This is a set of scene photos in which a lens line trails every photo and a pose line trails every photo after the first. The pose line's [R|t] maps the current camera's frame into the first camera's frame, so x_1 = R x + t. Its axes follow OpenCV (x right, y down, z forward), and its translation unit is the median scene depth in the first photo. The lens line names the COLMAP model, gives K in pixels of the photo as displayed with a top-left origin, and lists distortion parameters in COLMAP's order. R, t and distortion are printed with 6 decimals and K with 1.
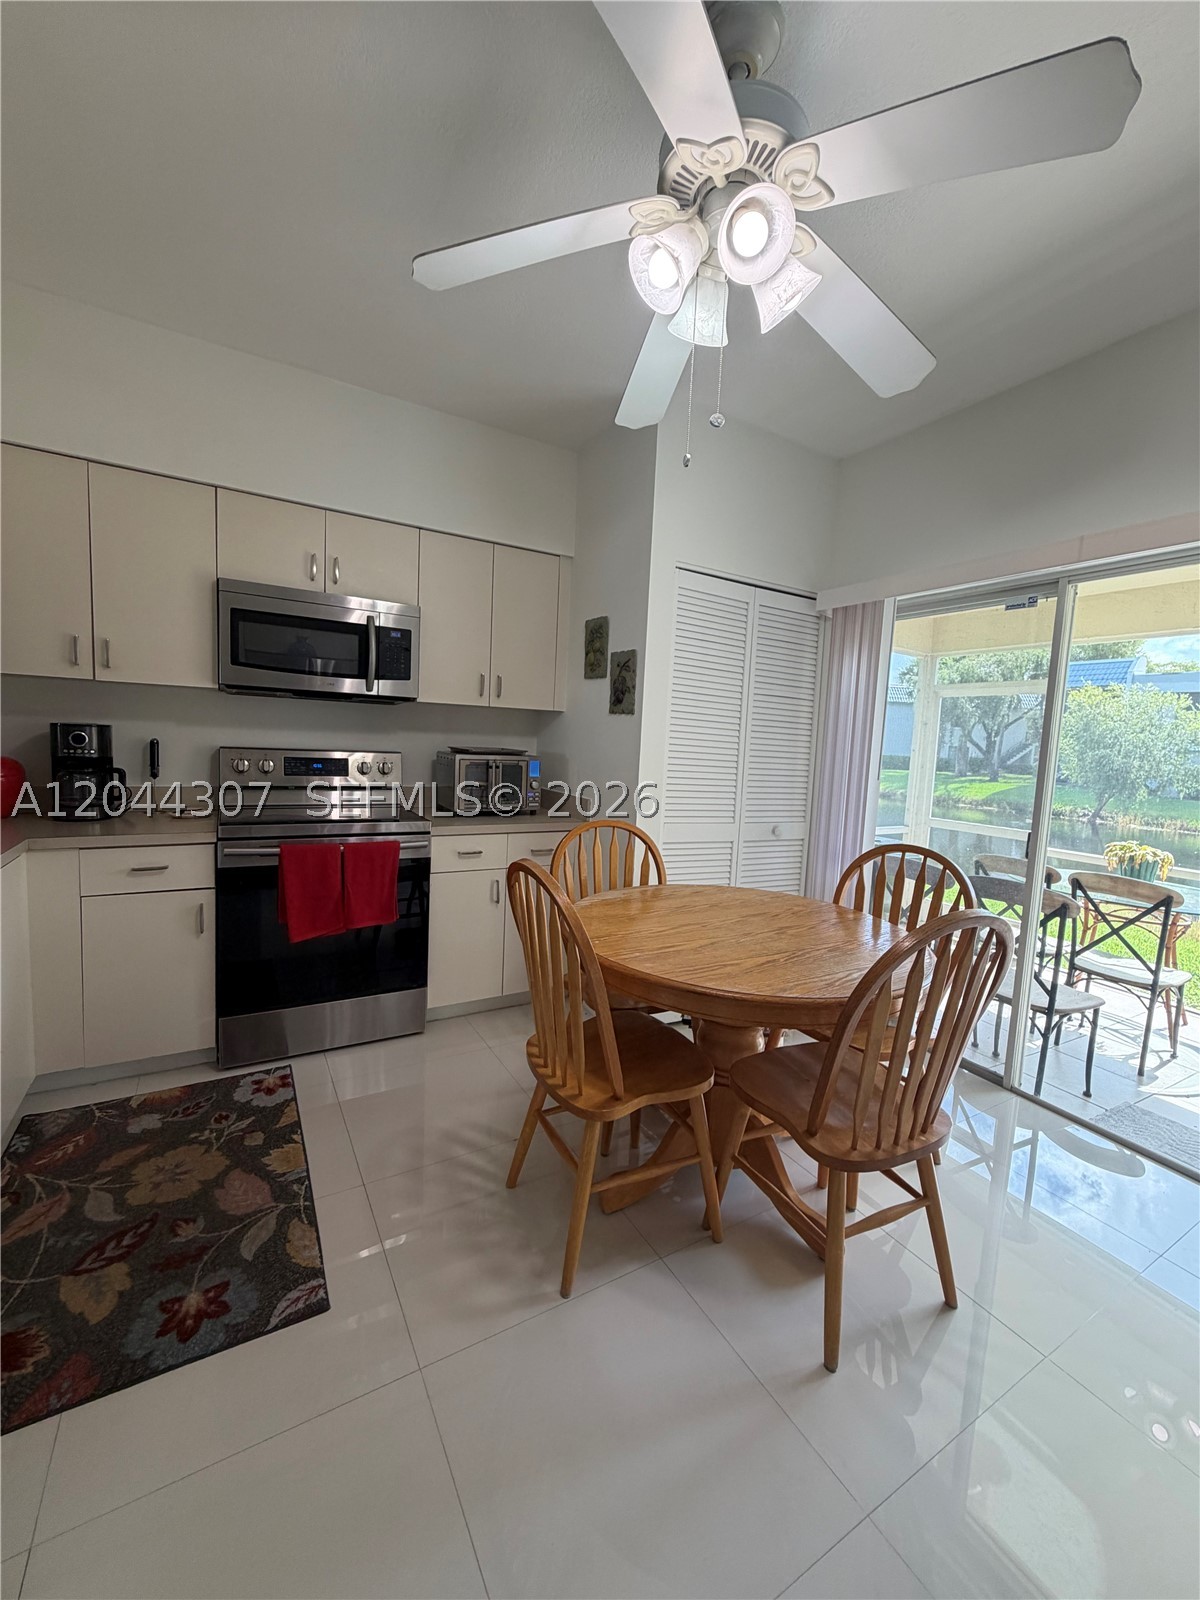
lens RADIAL K [[644.4, 0, 600.0], [0, 644.4, 800.0], [0, 0, 1]] dist [0.000719, 0.000071]
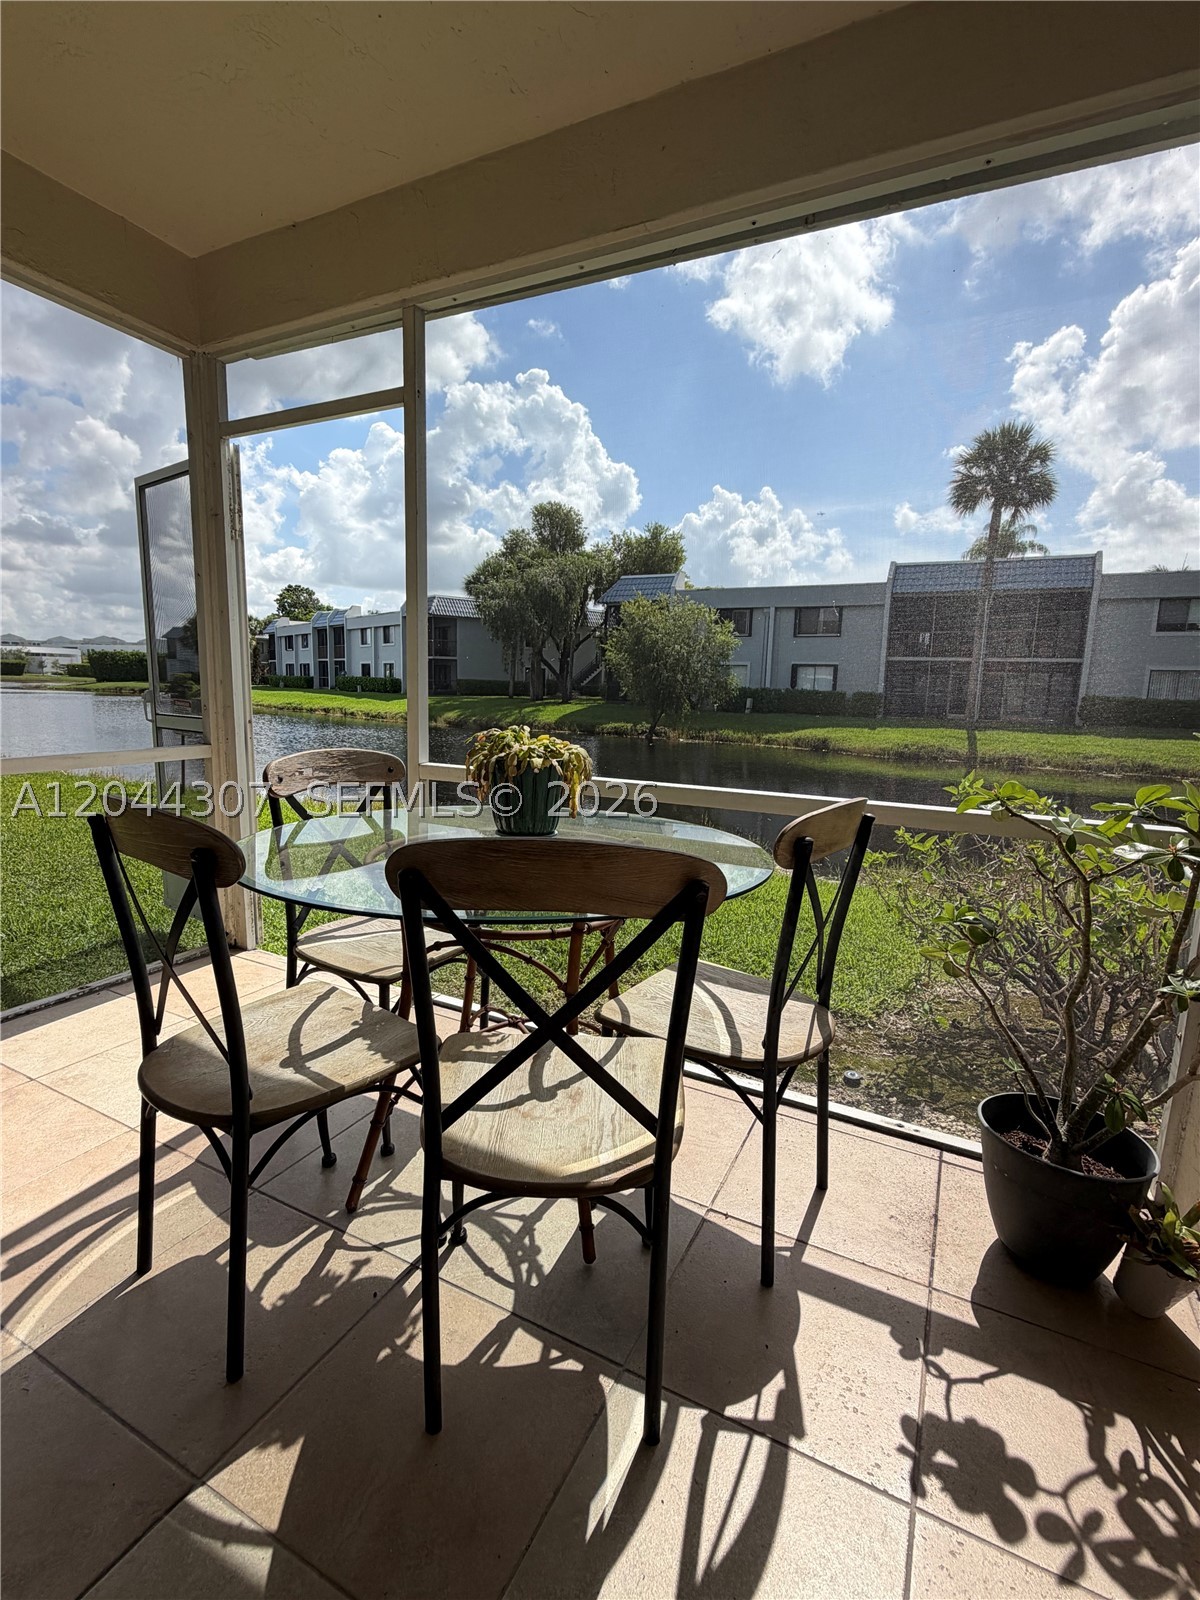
lens RADIAL K [[737.6, 0, 600.0], [0, 737.6, 800.0], [0, 0, 1]] dist [-0.001223, -0.000086]
pose [[0.836029, -0.109414, 0.537666, 0.083709], [0.065245, 0.992787, 0.100578, 0.009126], [-0.544792, -0.049006, 0.837138, 0.091307]]
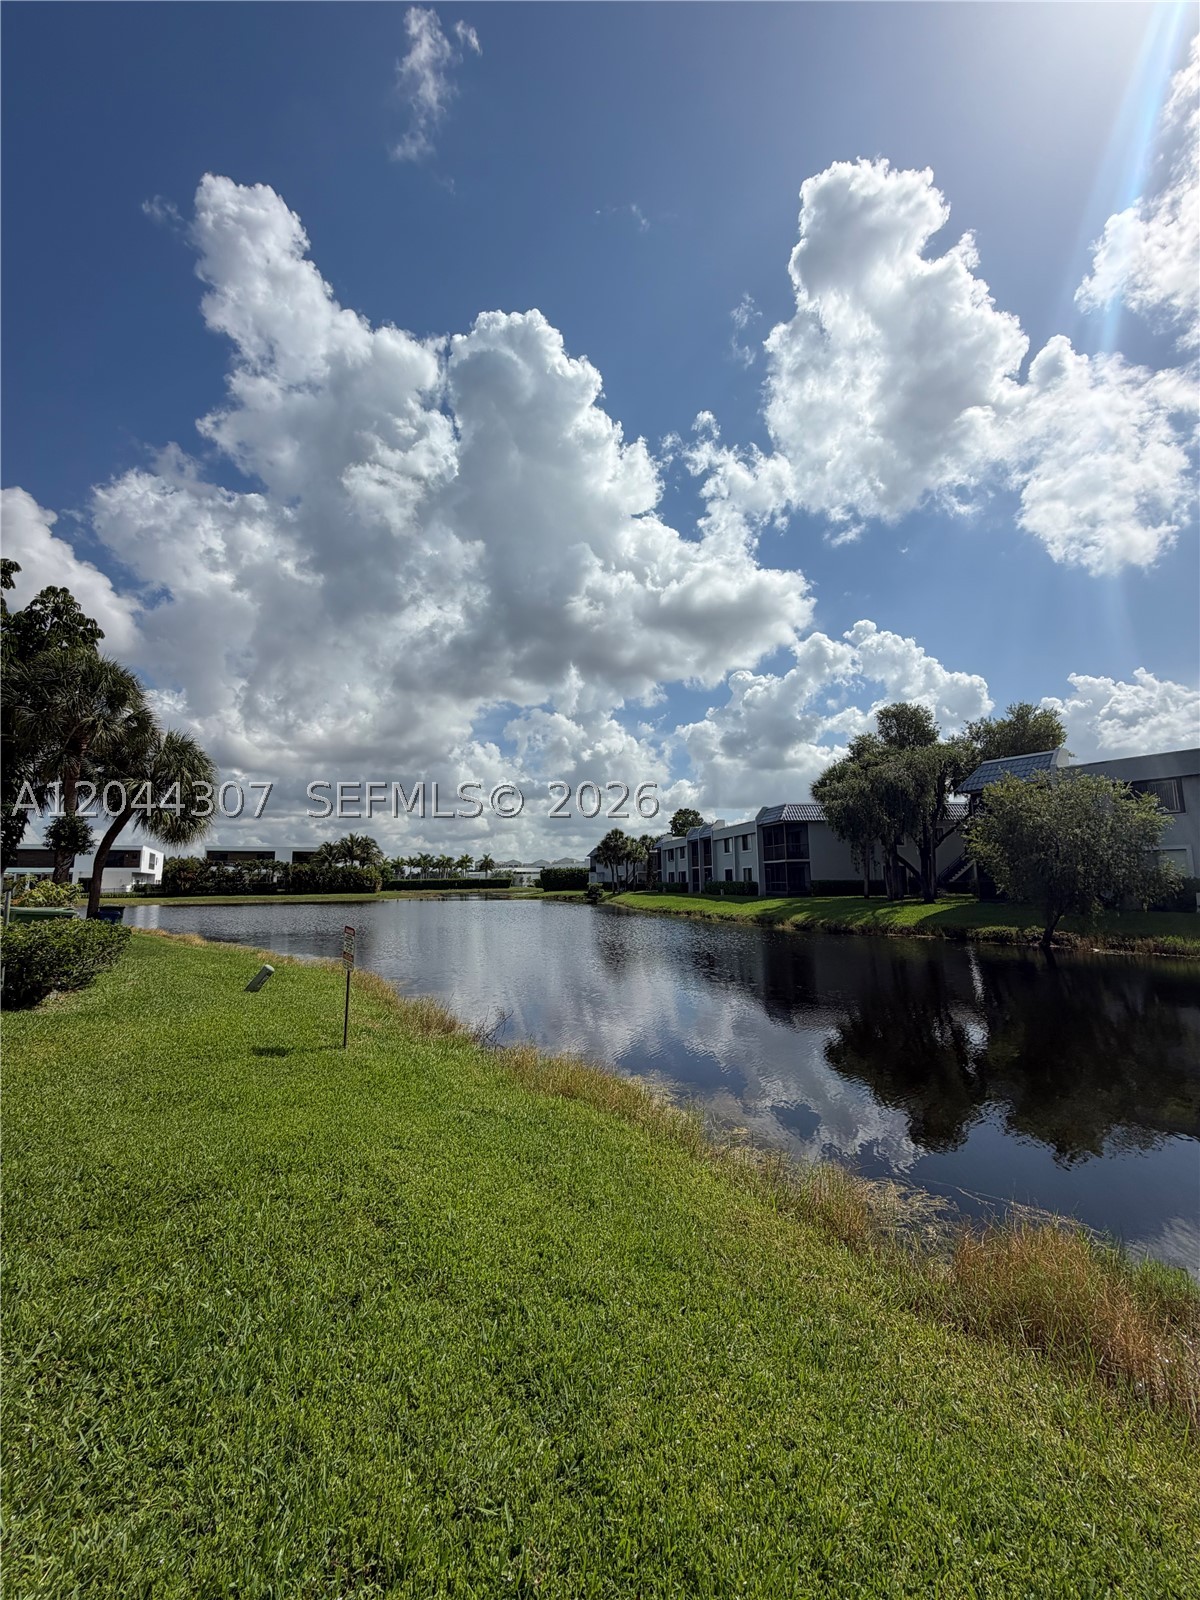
lens RADIAL K [[644.4, 0, 600.0], [0, 644.4, 800.0], [0, 0, 1]] dist [0.000719, 0.000071]
pose [[0.996902, -0.049378, 0.061221, 0.189260], [0.061660, 0.973872, -0.218568, -0.002566], [-0.048829, 0.221666, 0.973899, 0.228707]]
